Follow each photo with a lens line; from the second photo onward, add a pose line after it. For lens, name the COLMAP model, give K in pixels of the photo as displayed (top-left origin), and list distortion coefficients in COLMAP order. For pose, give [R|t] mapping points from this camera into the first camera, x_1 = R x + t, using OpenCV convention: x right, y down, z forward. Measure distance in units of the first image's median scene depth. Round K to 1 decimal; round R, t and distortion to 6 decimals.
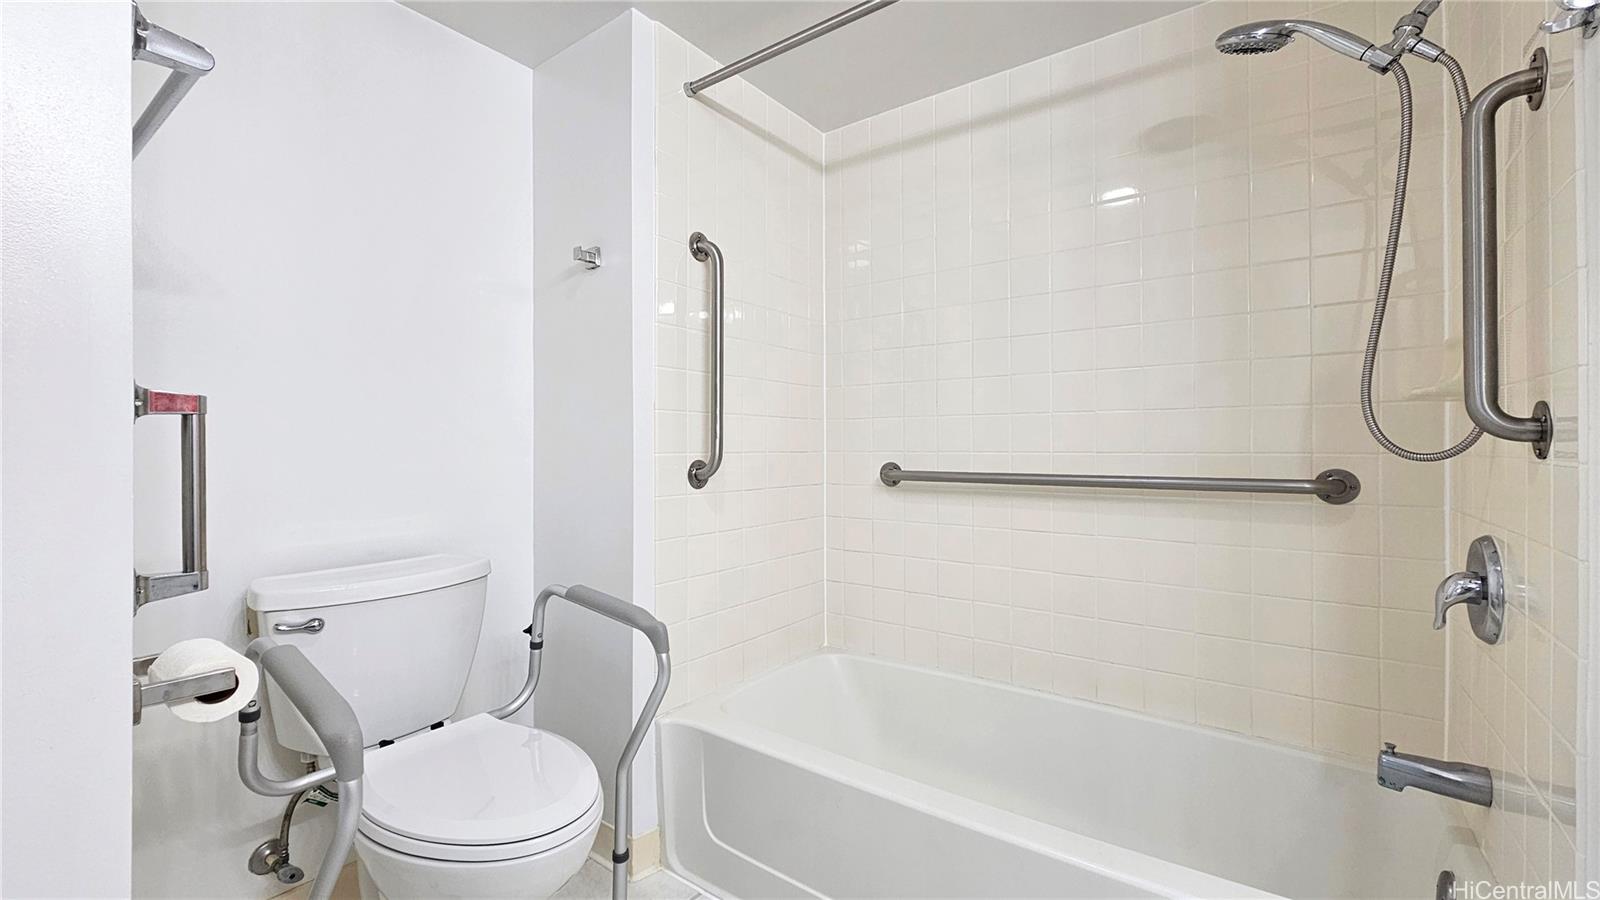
lens RADIAL K [[650.5, 0, 800.9], [0, 650.5, 437.4], [0, 0, 1]] dist [0.001310, 0.000183]
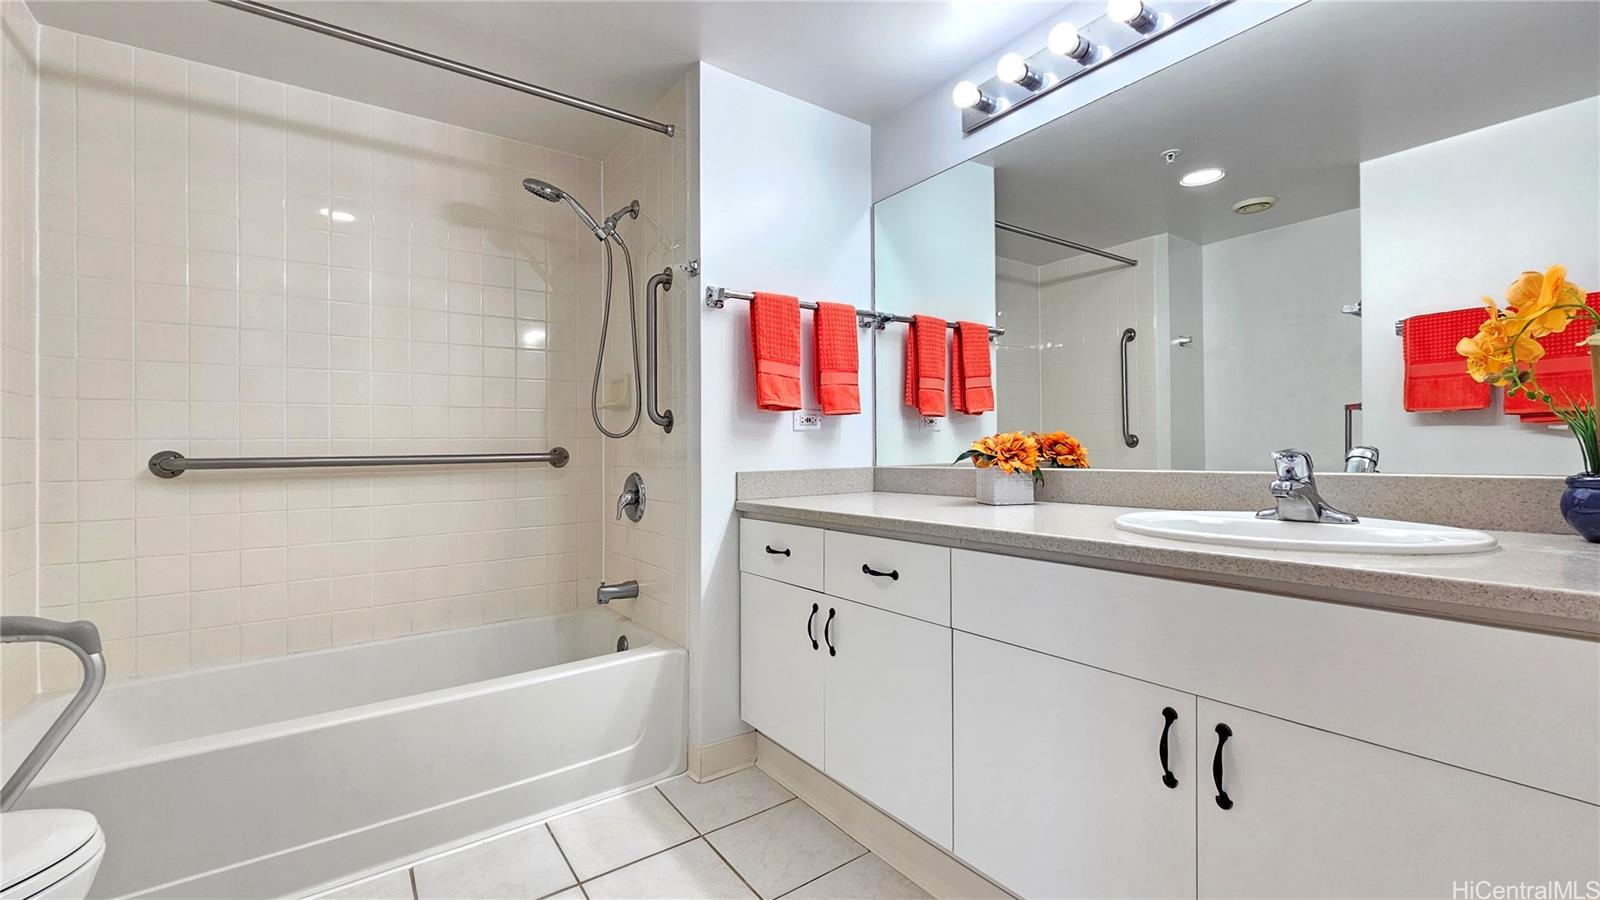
lens RADIAL K [[650.5, 0, 800.9], [0, 650.5, 437.4], [0, 0, 1]] dist [0.001310, 0.000183]
pose [[0.300080, 0.012438, 0.953833, -0.751175], [0.003736, 0.999892, -0.014214, 0.060456], [-0.953907, 0.007829, 0.300001, -0.151264]]
